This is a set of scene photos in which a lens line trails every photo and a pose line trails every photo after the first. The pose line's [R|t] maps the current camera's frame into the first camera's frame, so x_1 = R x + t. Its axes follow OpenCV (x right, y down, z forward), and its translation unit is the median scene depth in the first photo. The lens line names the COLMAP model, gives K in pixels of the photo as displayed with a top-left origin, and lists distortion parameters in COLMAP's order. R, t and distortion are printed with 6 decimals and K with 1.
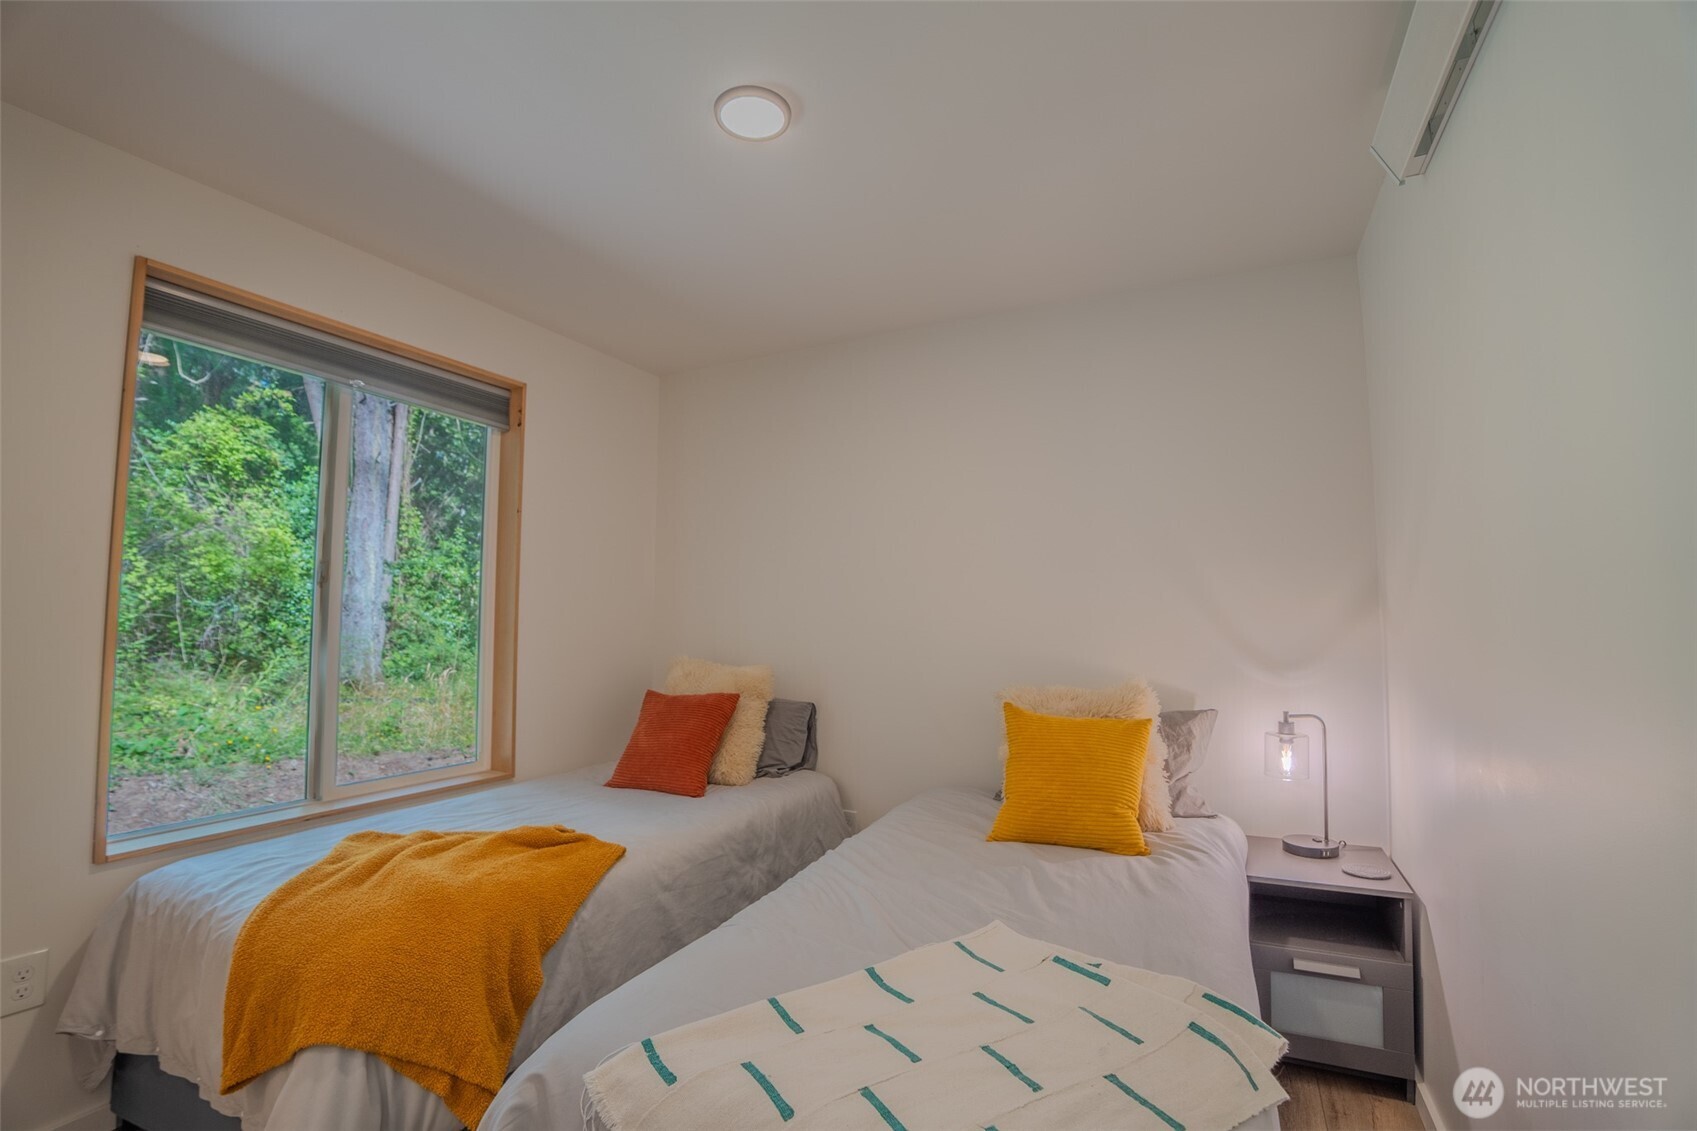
lens RADIAL K [[748.9, 0, 855.4], [0, 748.9, 563.4], [0, 0, 1]] dist [-0.061407, 0.013494]
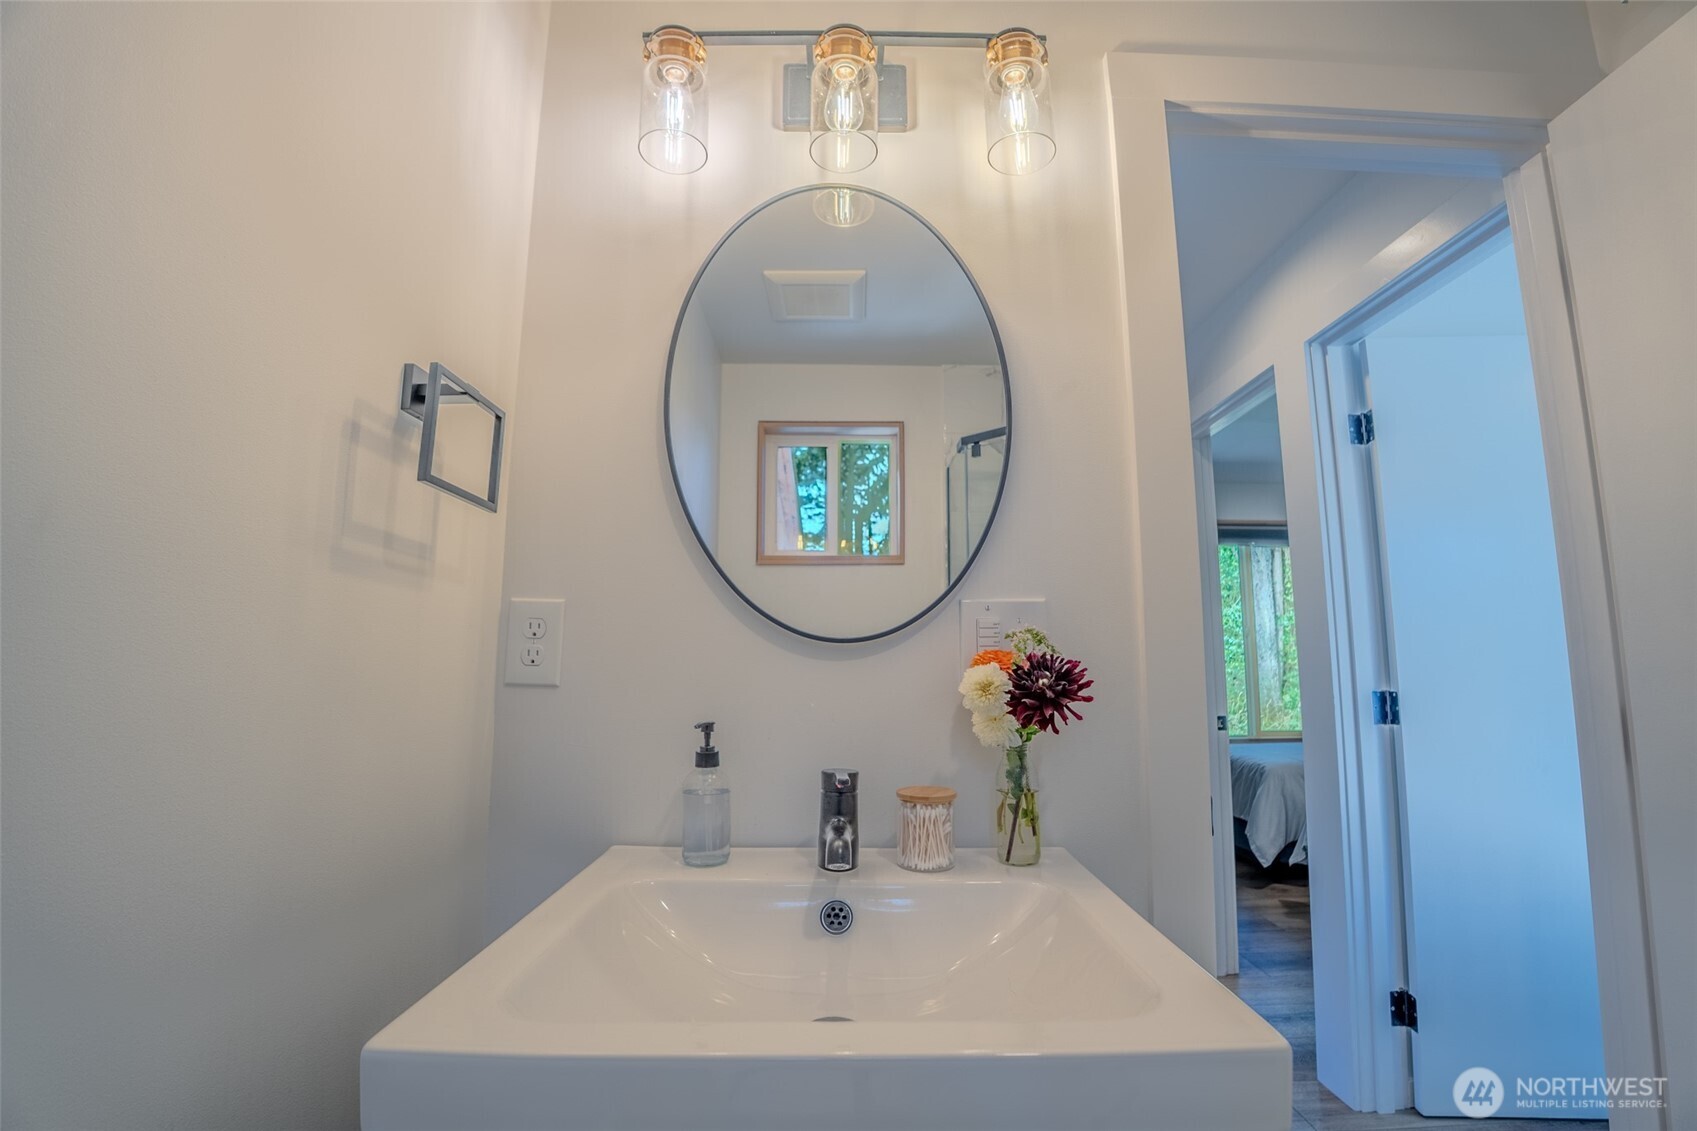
lens RADIAL K [[748.9, 0, 855.4], [0, 748.9, 563.4], [0, 0, 1]] dist [-0.061407, 0.013494]
pose [[0.460784, -0.110562, -0.880599, 0.151357], [0.060757, 0.993812, -0.092985, -0.019049], [0.885430, -0.010657, 0.464651, -0.234235]]
